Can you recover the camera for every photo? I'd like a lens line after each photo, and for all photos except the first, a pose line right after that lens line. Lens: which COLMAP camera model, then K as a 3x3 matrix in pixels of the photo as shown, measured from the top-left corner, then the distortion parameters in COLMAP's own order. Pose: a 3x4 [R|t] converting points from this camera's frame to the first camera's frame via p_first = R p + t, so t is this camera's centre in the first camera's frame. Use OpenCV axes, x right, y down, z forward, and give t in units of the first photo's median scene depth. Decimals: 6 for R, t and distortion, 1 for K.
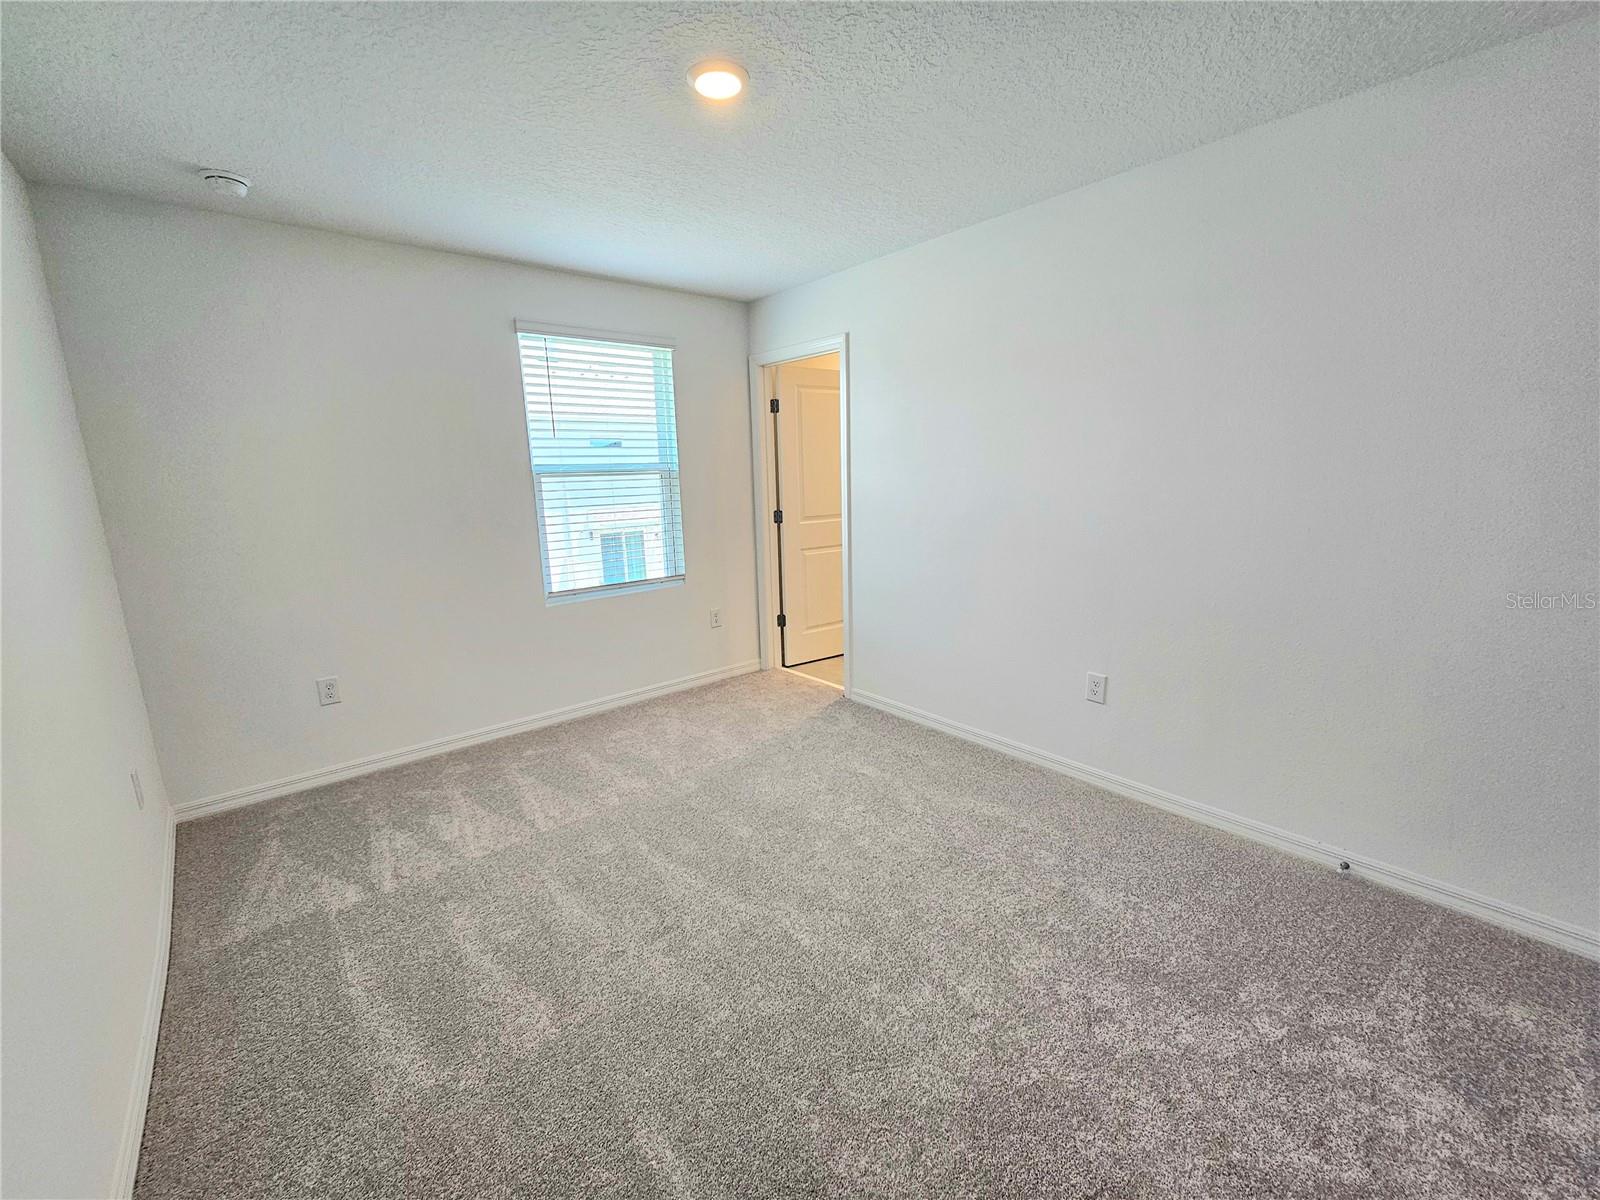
lens RADIAL K [[655.4, 0, 808.6], [0, 655.4, 605.4], [0, 0, 1]] dist [-0.000664, 0.000656]
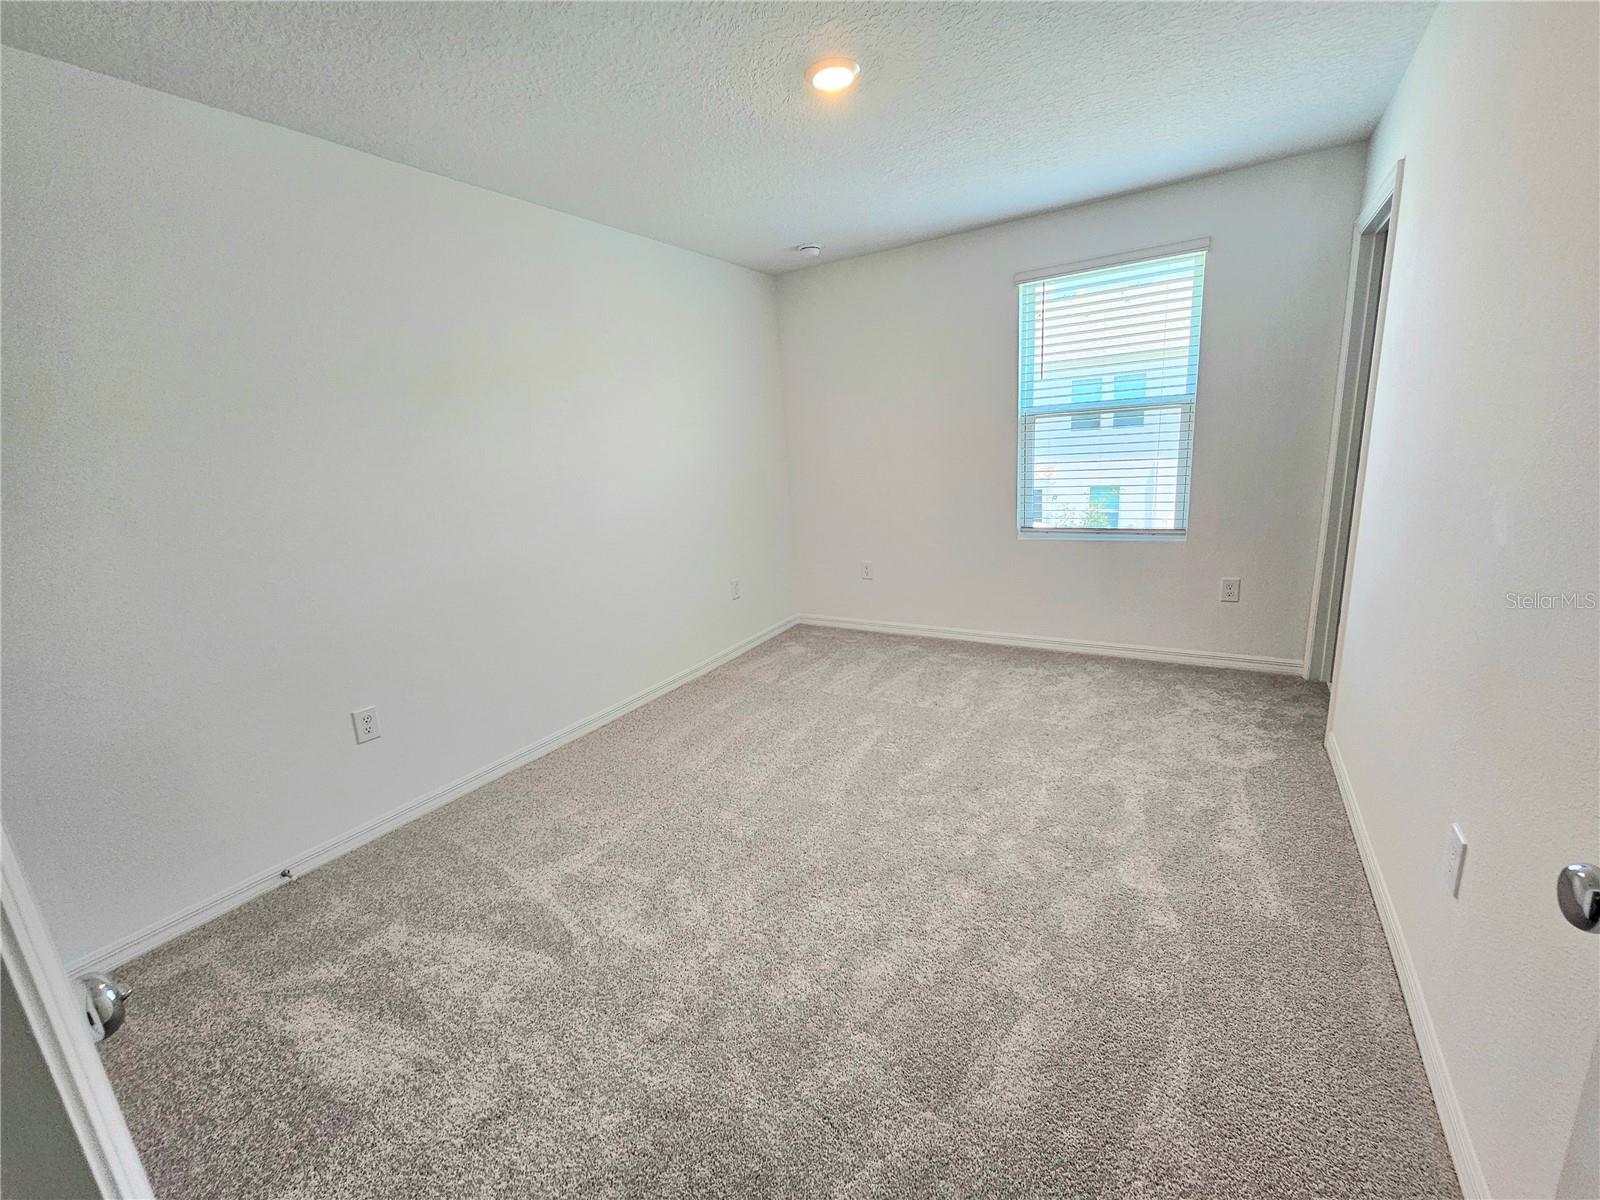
lens RADIAL K [[655.4, 0, 784.0], [0, 655.4, 605.7], [0, 0, 1]] dist [-0.000664, 0.000656]
pose [[0.297467, 0.239434, -0.924221, 0.546206], [-0.133097, 0.968989, 0.208194, -0.069397], [0.945409, 0.061080, 0.320111, 0.298284]]
